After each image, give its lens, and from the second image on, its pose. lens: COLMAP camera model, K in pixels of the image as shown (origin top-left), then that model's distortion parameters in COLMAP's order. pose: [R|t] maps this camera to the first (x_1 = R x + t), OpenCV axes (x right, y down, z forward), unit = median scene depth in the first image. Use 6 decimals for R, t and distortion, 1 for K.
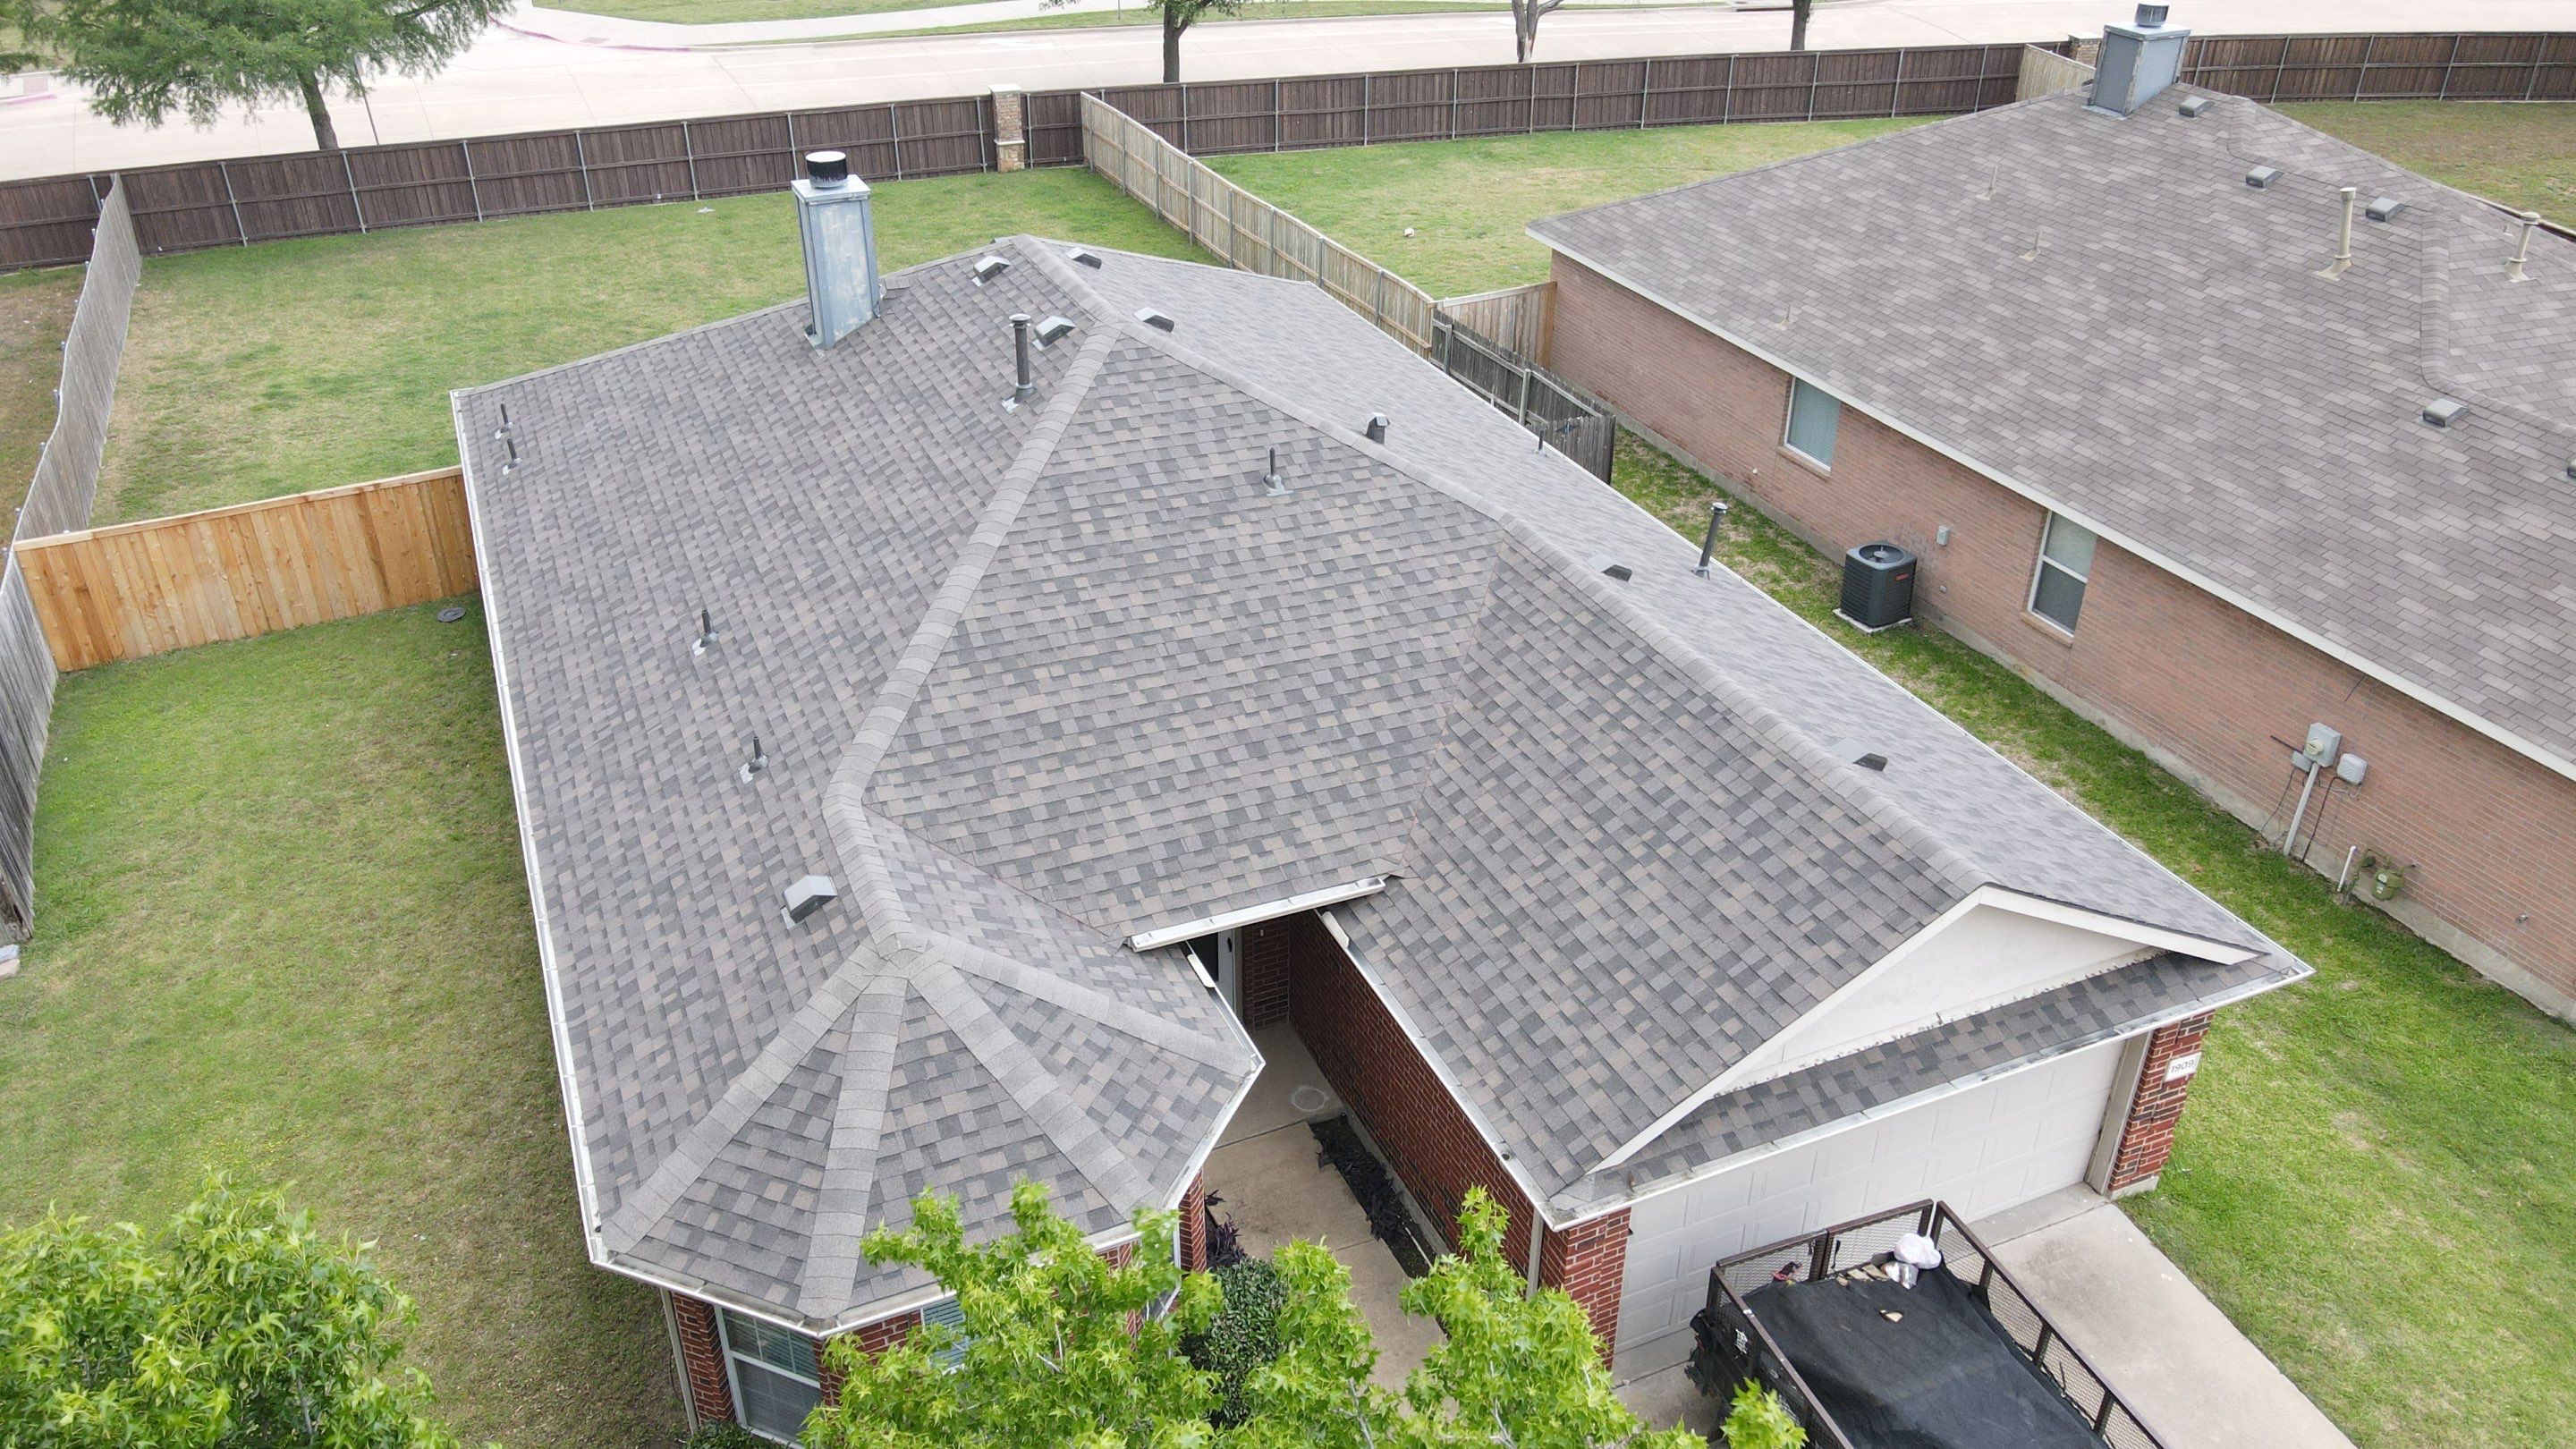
lens RADIAL K [[1862.1, 0, 1275.9], [0, 1862.1, 769.3], [0, 0, 1]] dist [0.010534, 0.000391]
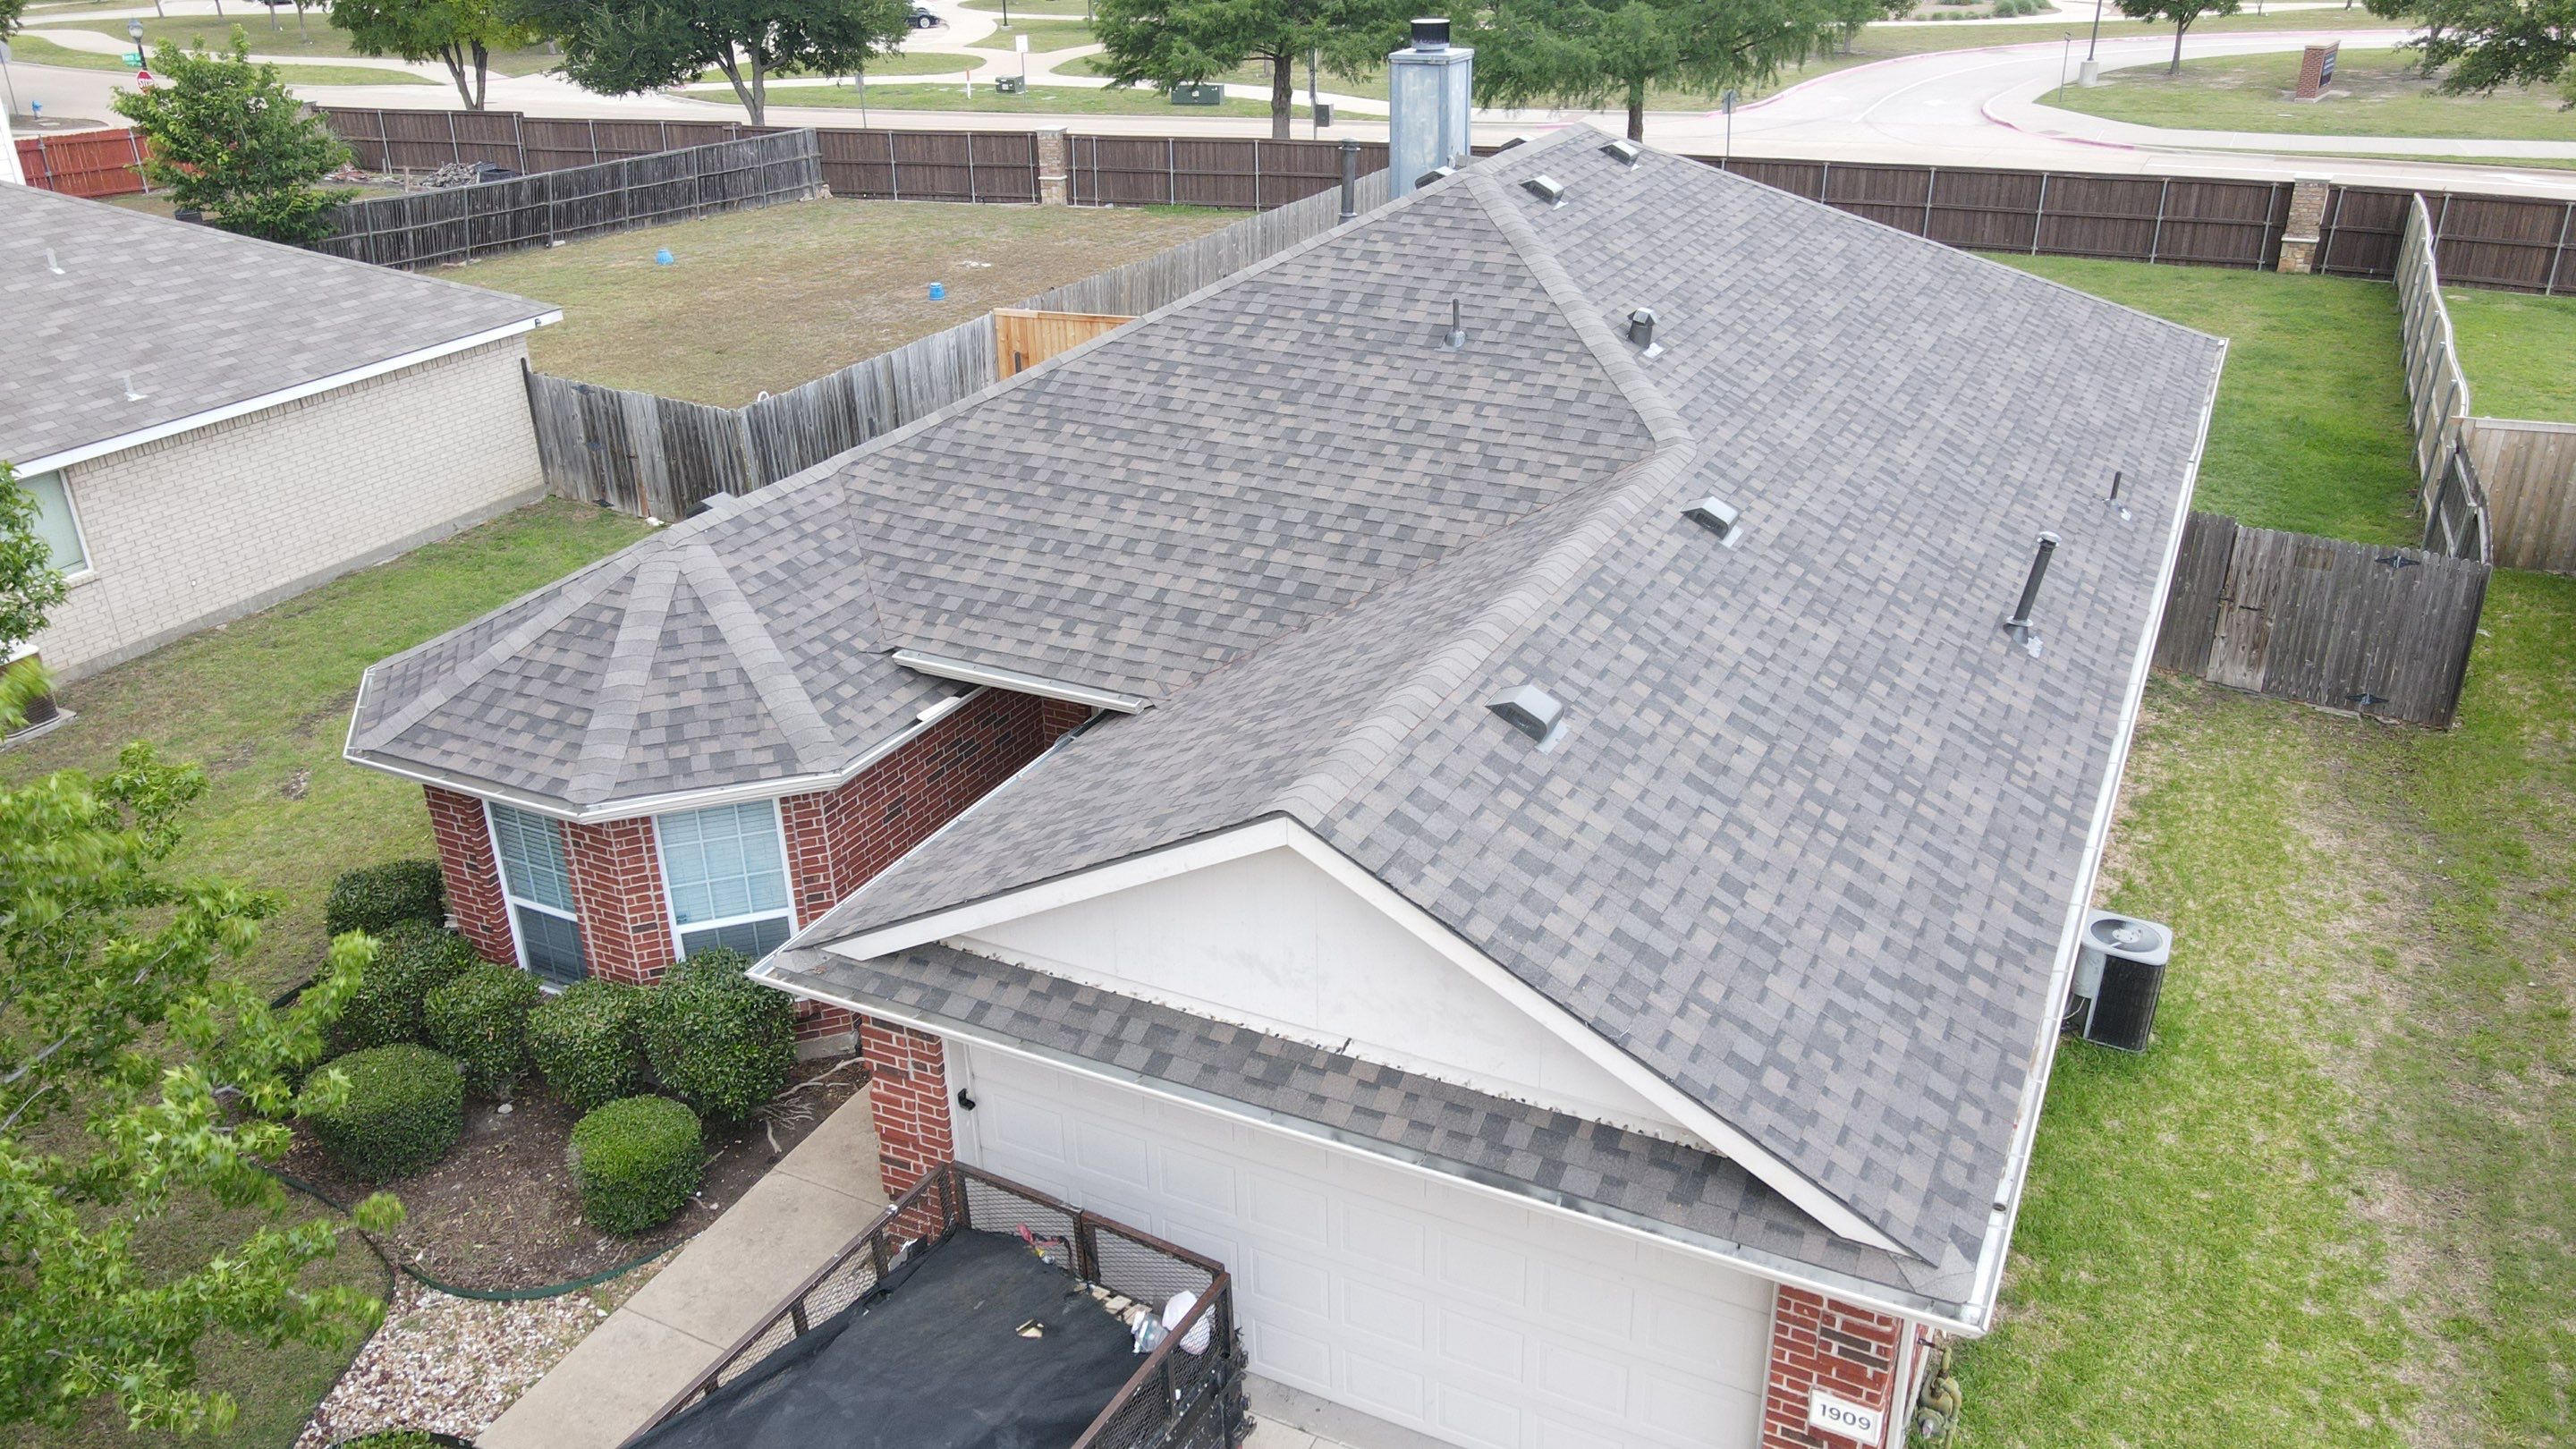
lens RADIAL K [[1862.1, 0, 1275.9], [0, 1862.1, 769.3], [0, 0, 1]] dist [0.010534, 0.000391]
pose [[0.637457, 0.328758, -0.696826, 0.723556], [-0.387108, 0.918620, 0.079273, -0.006123], [0.666180, 0.219214, 0.712846, 0.423400]]
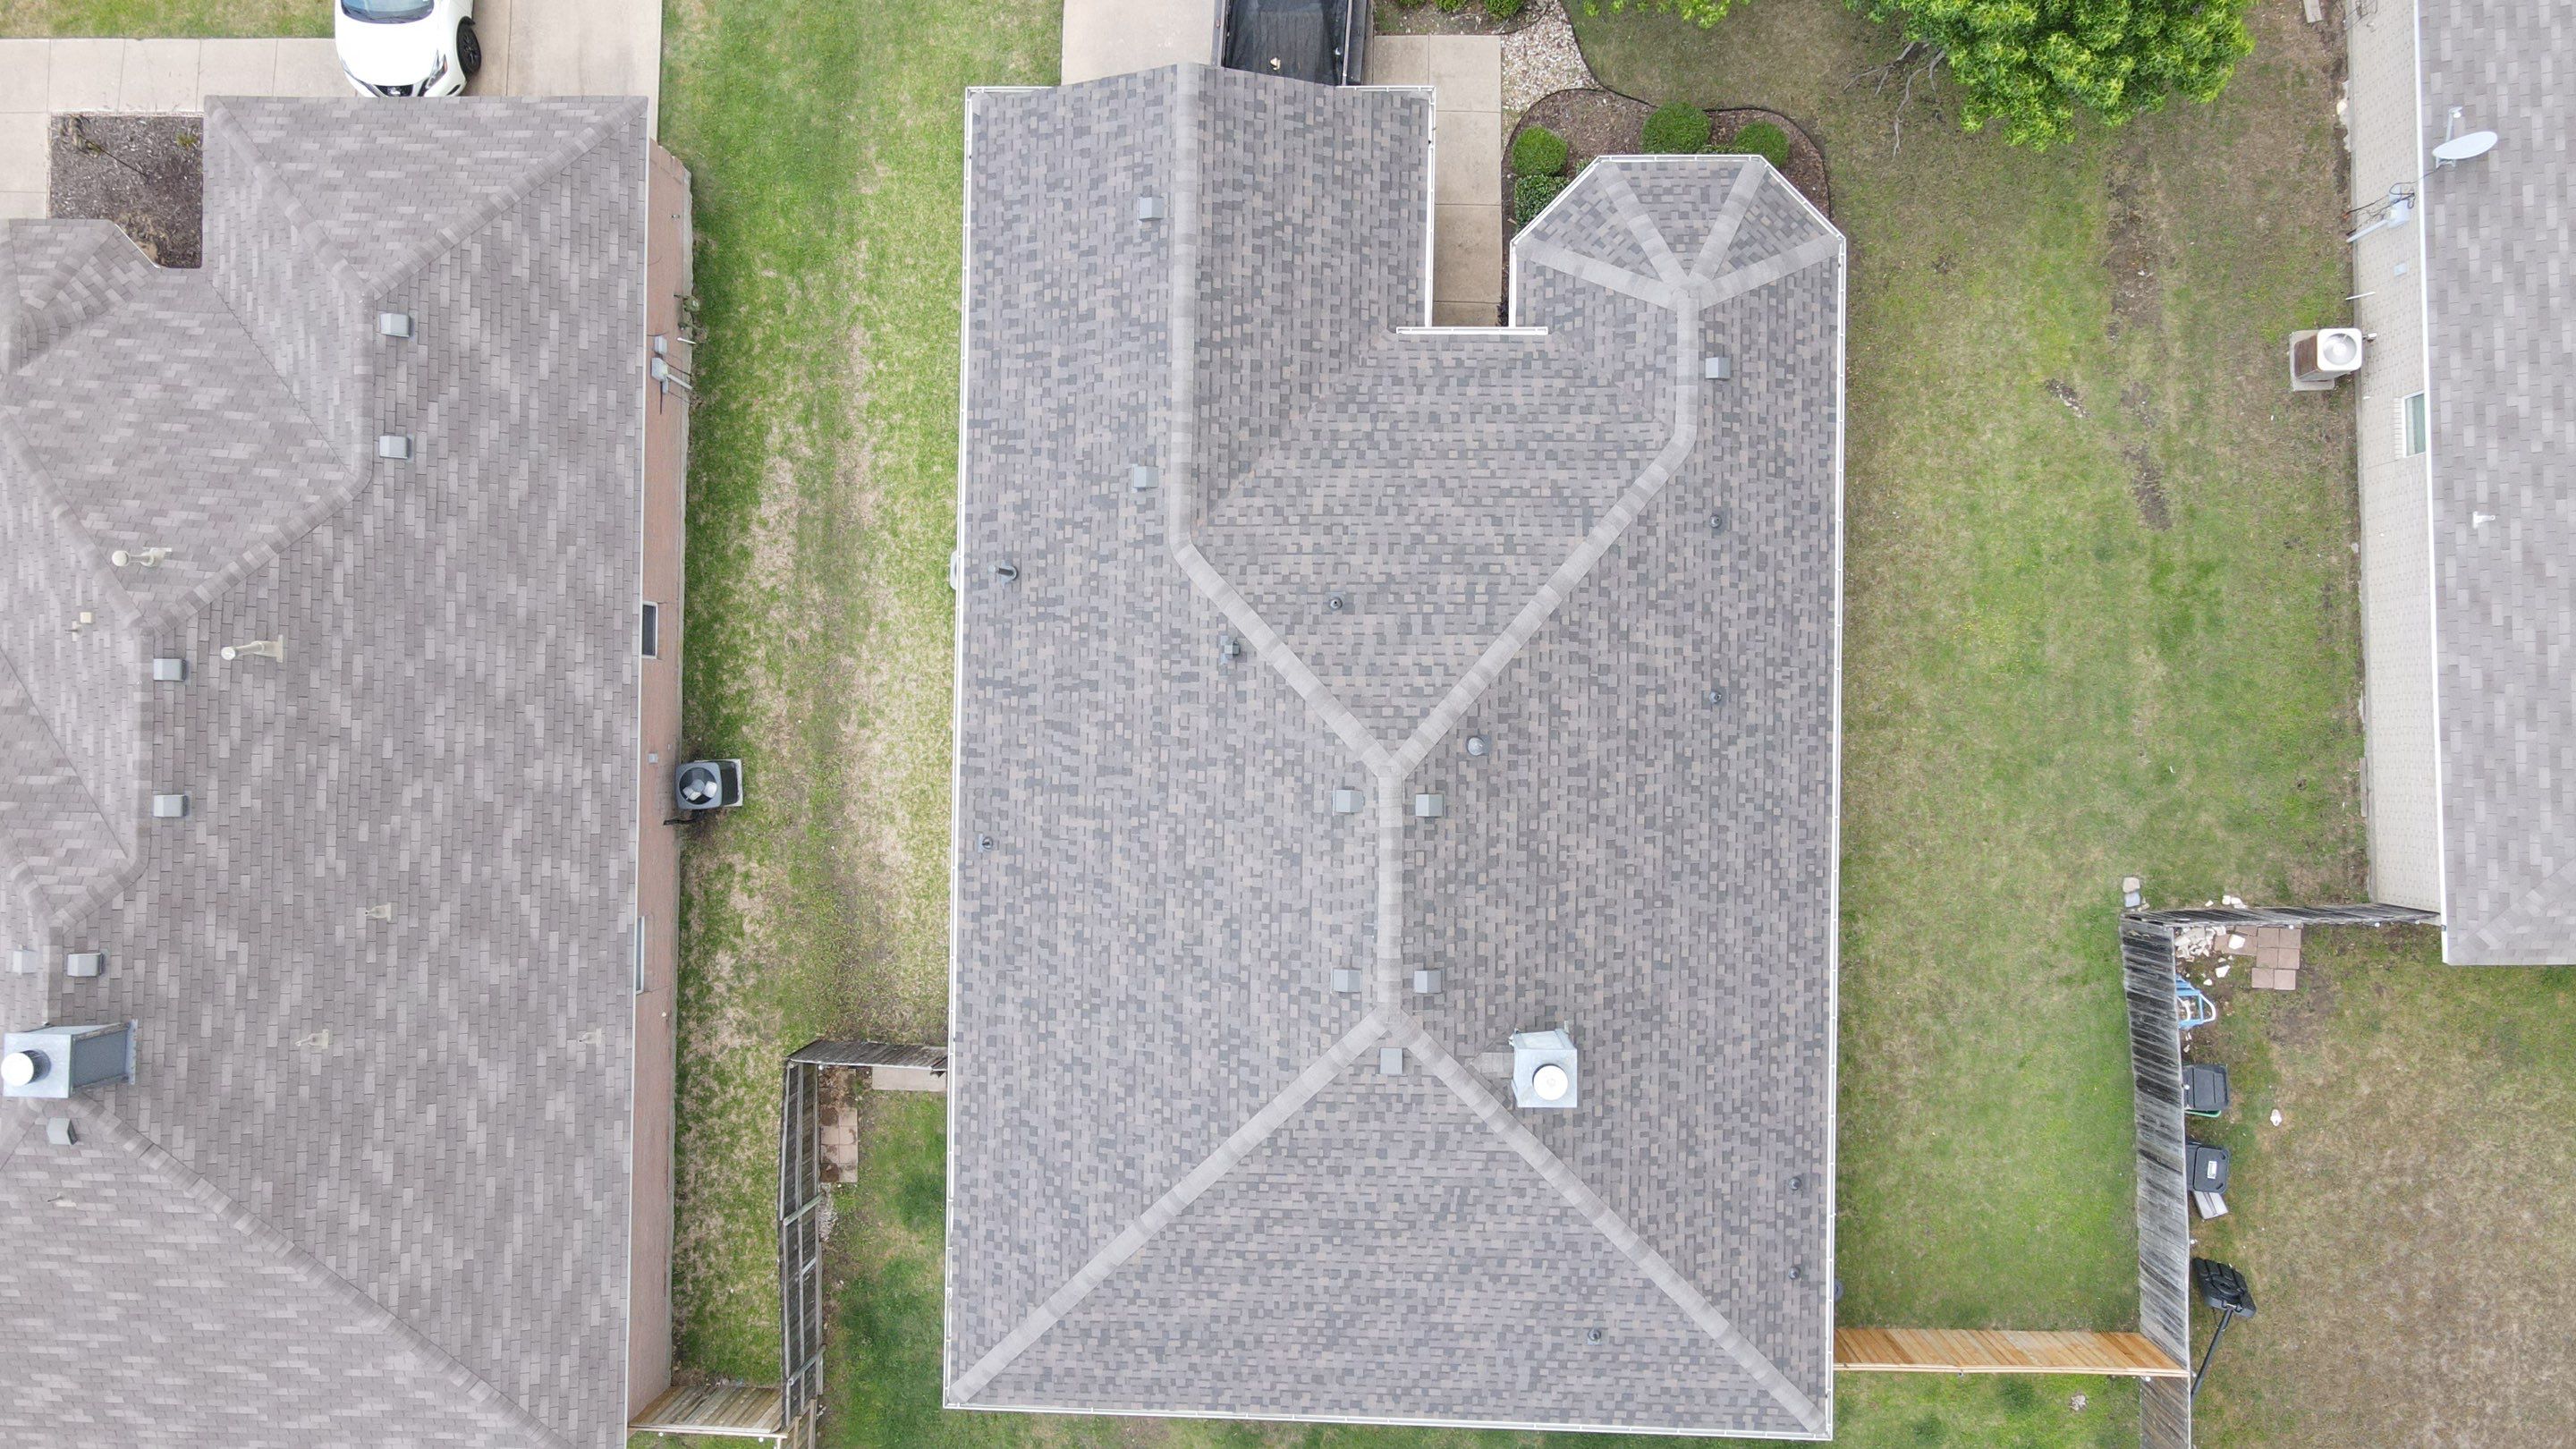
lens RADIAL K [[1806.6, 0, 1288.0], [0, 1806.6, 724.5], [0, 0, 1]] dist [-0.000670, 0.002991]
pose [[-0.910772, -0.410052, 0.048494, -0.084307], [0.260244, -0.478877, 0.838421, -1.577737], [-0.320573, 0.776231, 0.542861, 0.395647]]
